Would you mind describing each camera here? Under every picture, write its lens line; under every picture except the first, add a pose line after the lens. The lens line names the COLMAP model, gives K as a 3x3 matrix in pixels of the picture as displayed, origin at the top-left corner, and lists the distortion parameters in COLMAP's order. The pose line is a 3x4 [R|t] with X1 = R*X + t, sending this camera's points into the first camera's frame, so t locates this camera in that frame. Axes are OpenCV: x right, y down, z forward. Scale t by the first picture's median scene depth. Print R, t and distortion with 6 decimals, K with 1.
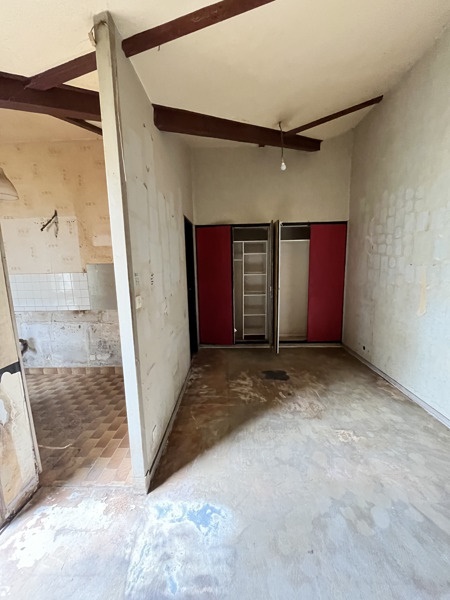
lens RADIAL K [[242.0, 0, 223.6], [0, 242.0, 302.0], [0, 0, 1]] dist [-0.002052, 0.000371]
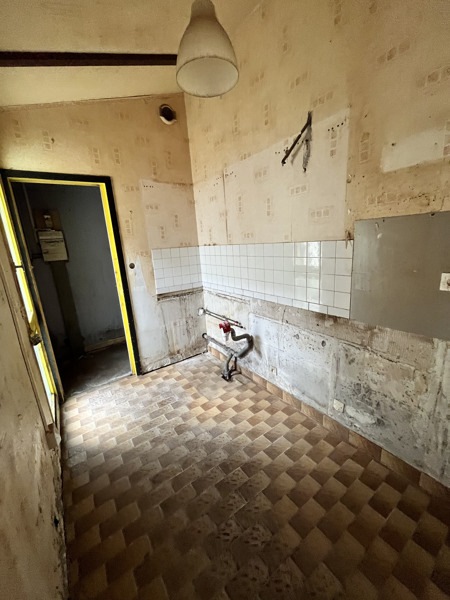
lens RADIAL K [[242.0, 0, 222.4], [0, 242.0, 297.1], [0, 0, 1]] dist [-0.002052, 0.000371]
pose [[0.595910, 0.168797, -0.785111, -0.329356], [-0.064743, 0.984576, 0.162540, -0.071659], [0.800437, -0.046028, 0.597647, 0.512132]]
